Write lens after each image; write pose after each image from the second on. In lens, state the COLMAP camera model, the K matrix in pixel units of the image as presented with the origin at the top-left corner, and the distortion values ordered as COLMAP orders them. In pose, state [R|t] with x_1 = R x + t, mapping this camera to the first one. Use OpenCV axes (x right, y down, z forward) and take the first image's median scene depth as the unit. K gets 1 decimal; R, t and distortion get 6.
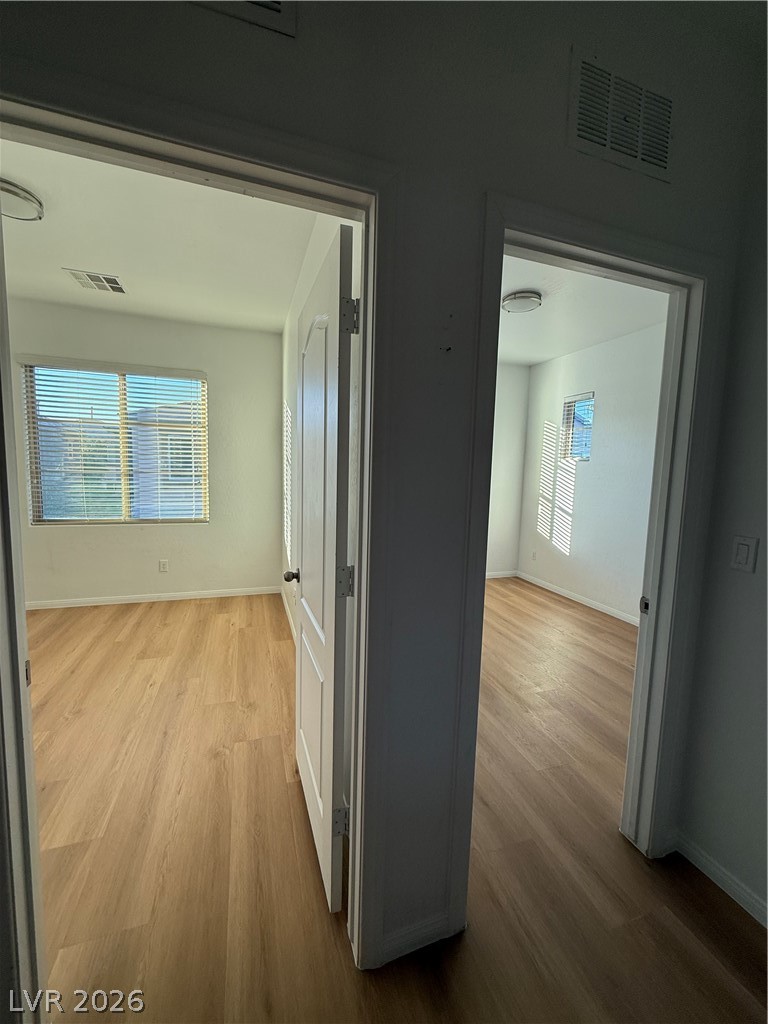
lens RADIAL K [[412.8, 0, 384.0], [0, 412.8, 512.0], [0, 0, 1]] dist [-0.001180, -0.000252]
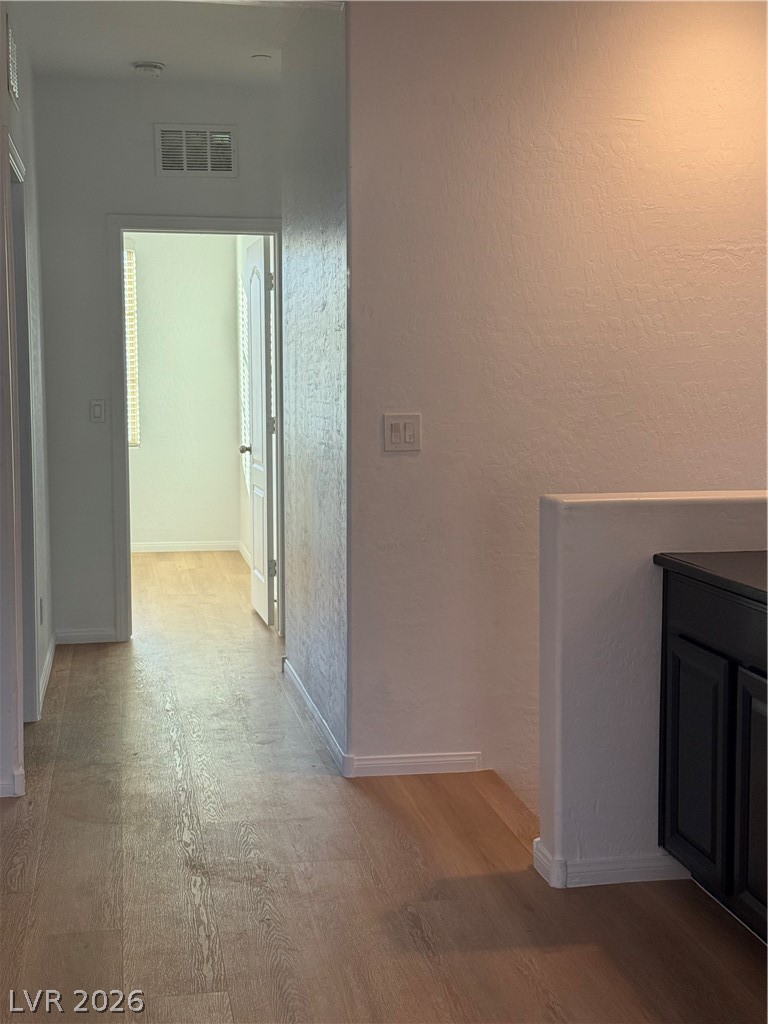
lens RADIAL K [[1459.8, 0, 383.7], [0, 1459.8, 512.4], [0, 0, 1]] dist [0.012361, 0.006685]
pose [[0.989150, -0.018952, -0.145682, 0.441898], [0.017192, 0.999763, -0.013333, 0.217025], [0.145900, 0.010684, 0.989242, -1.761445]]
